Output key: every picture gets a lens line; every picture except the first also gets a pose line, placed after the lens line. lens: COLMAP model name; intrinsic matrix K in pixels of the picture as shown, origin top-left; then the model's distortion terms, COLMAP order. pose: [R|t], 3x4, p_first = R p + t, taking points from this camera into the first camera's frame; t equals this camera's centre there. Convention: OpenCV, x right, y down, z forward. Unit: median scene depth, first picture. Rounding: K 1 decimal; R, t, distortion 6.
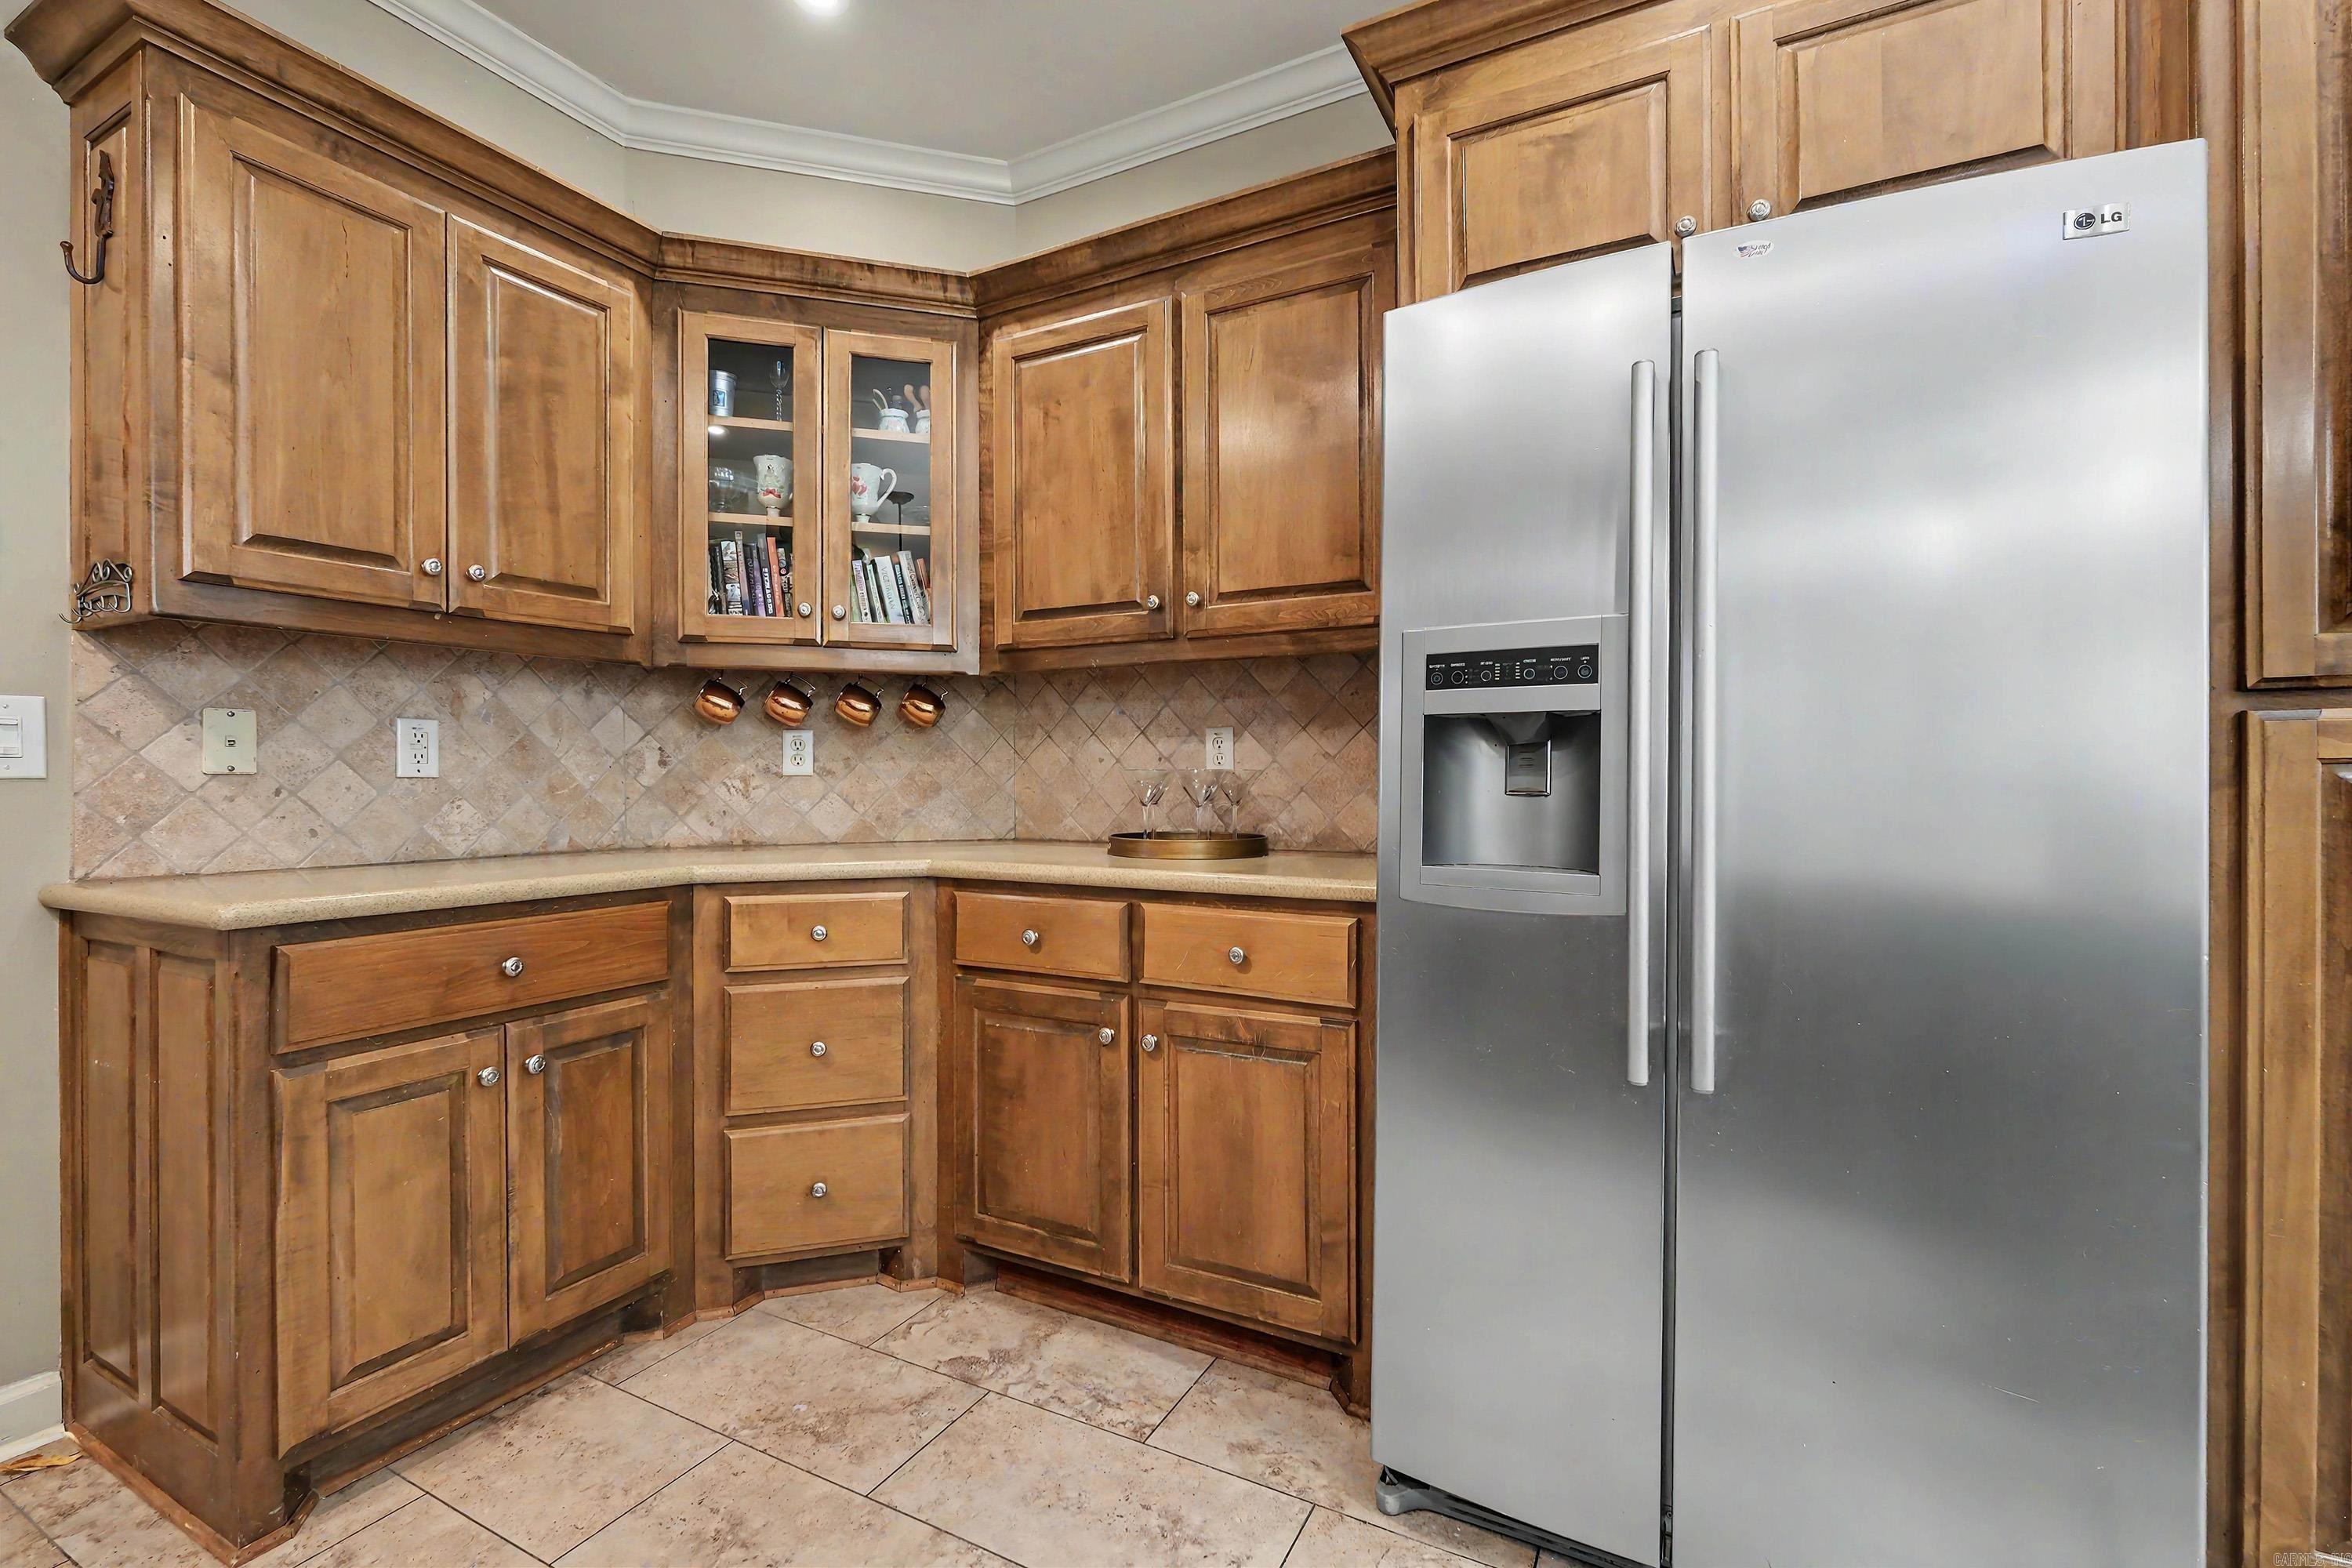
lens RADIAL K [[1033.4, 0, 1182.6], [0, 1033.4, 790.4], [0, 0, 1]] dist [-0.003608, -0.000245]
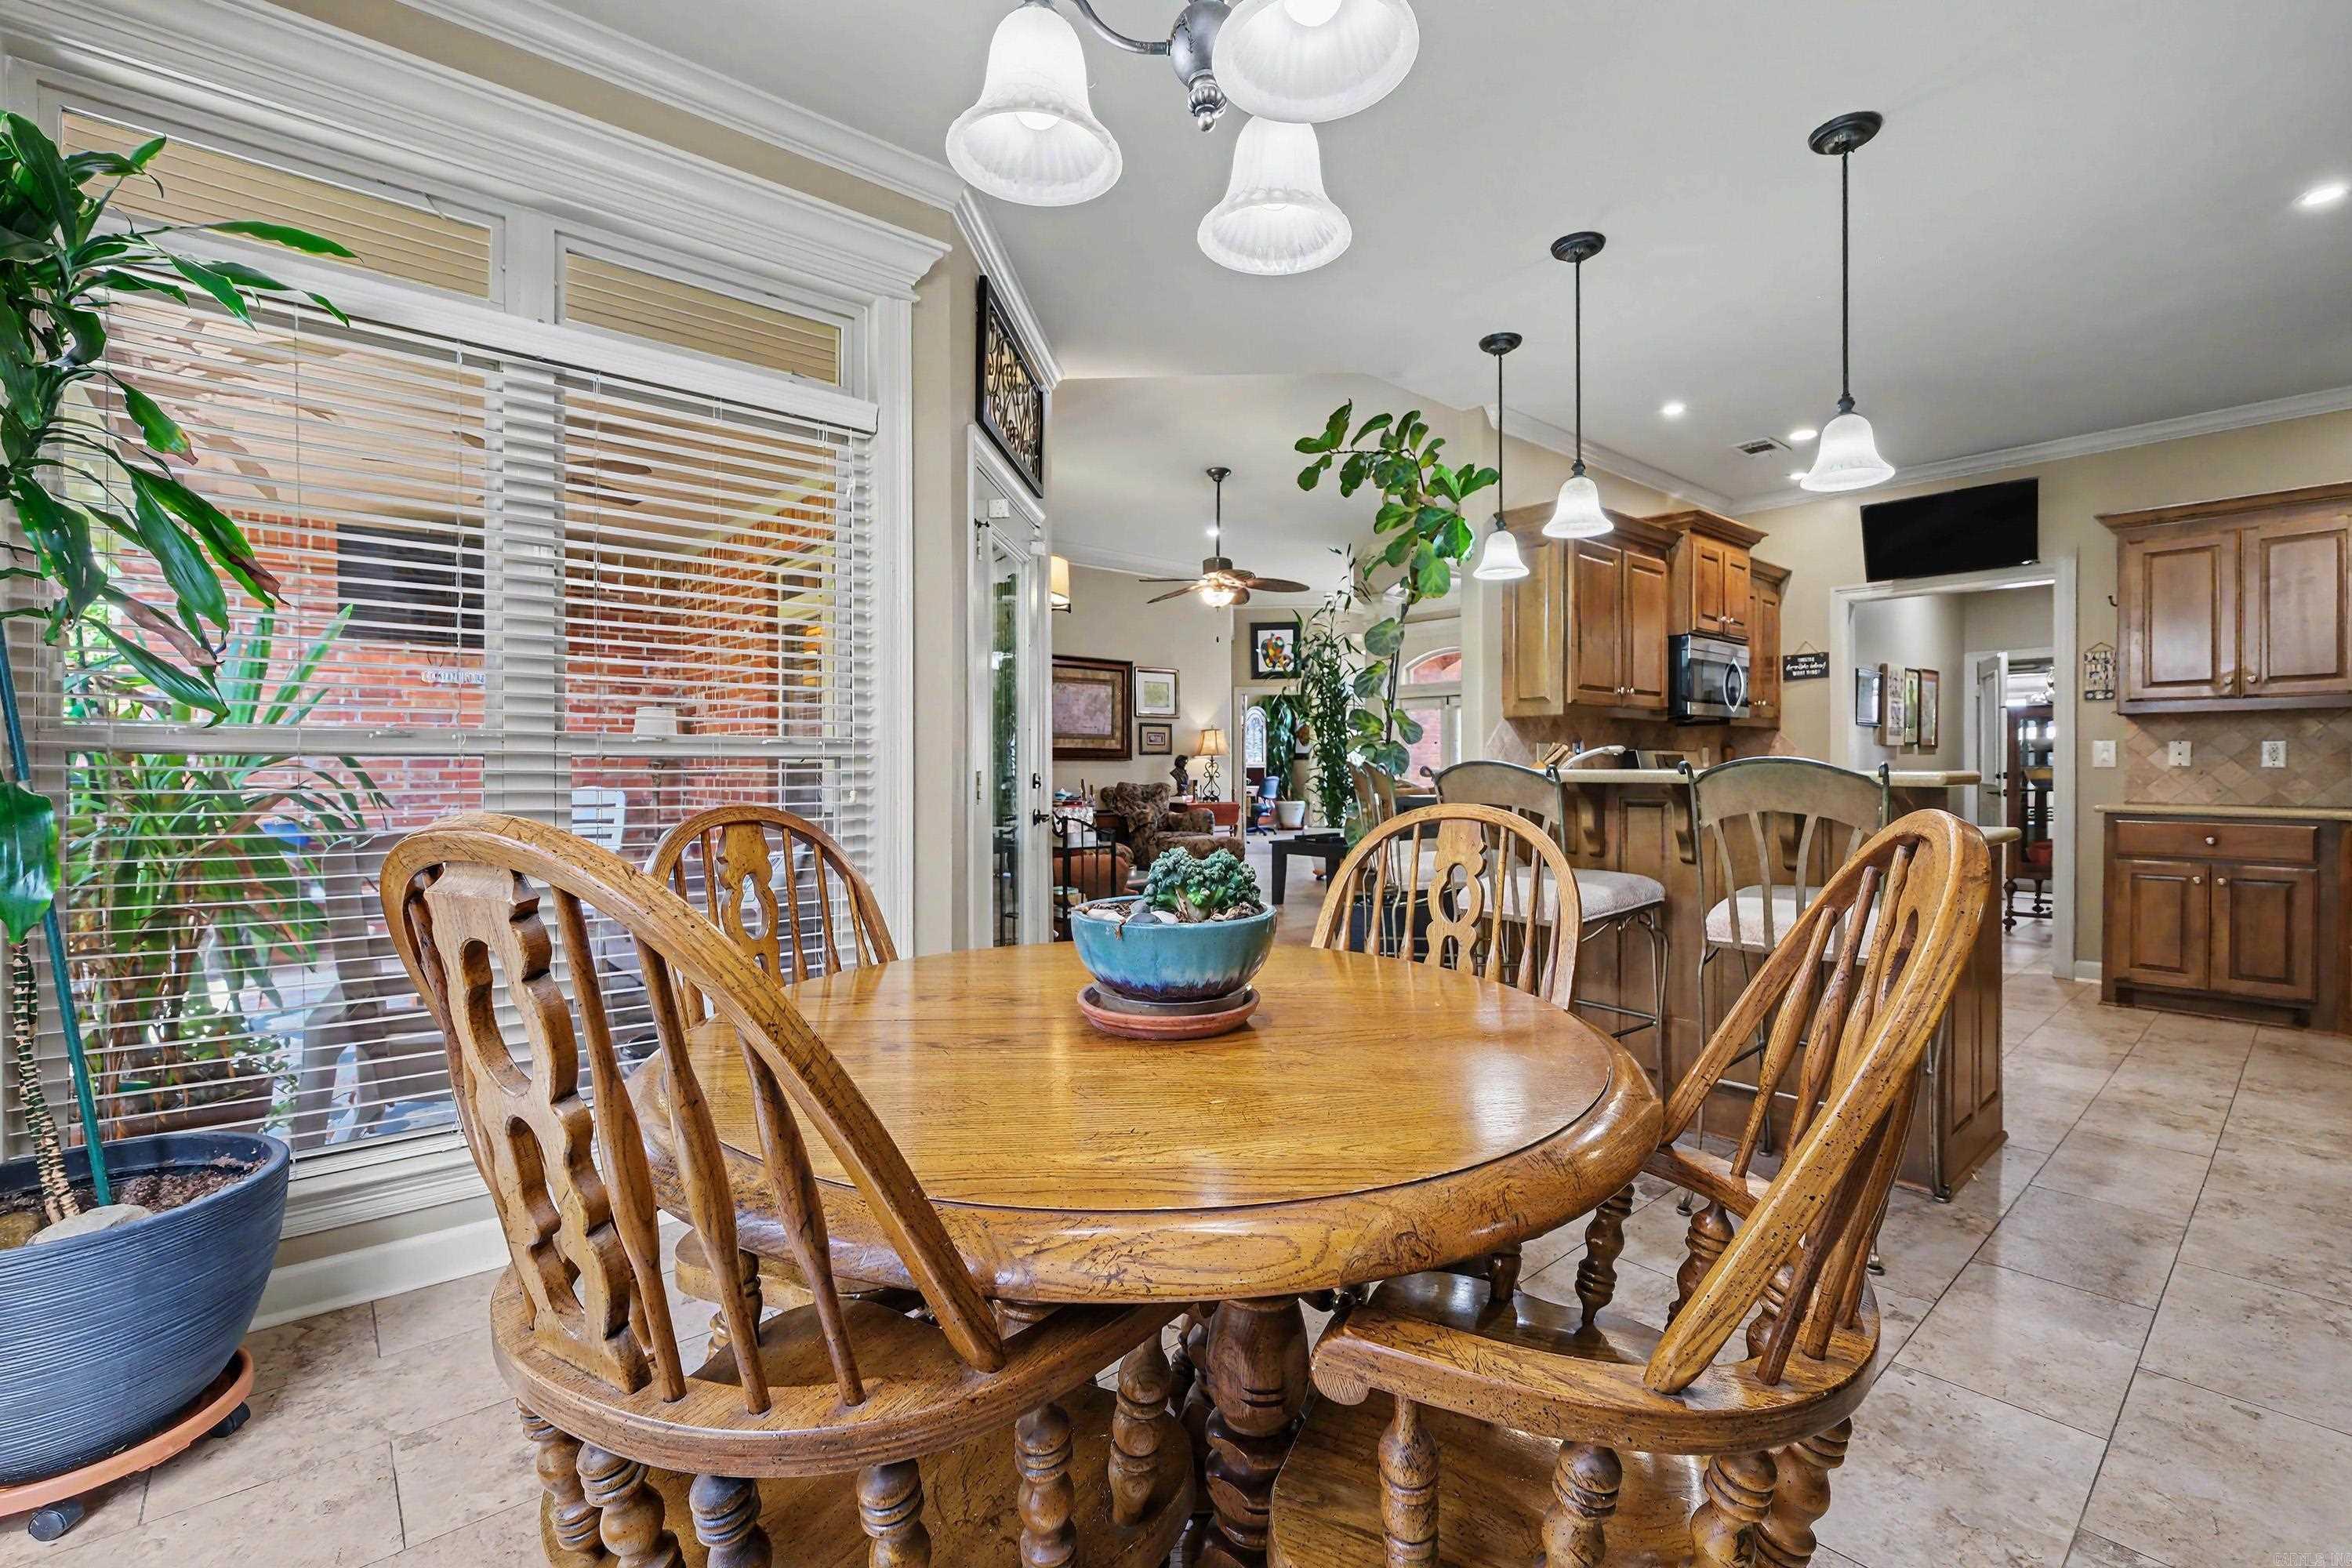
lens RADIAL K [[1033.4, 0, 1190.6], [0, 1033.4, 780.5], [0, 0, 1]] dist [-0.003608, -0.000245]
pose [[-0.366258, 0.010904, -0.930449, 2.577342], [-0.009662, 0.999833, 0.015521, 0.006205], [0.930463, 0.014675, -0.366091, -0.414817]]
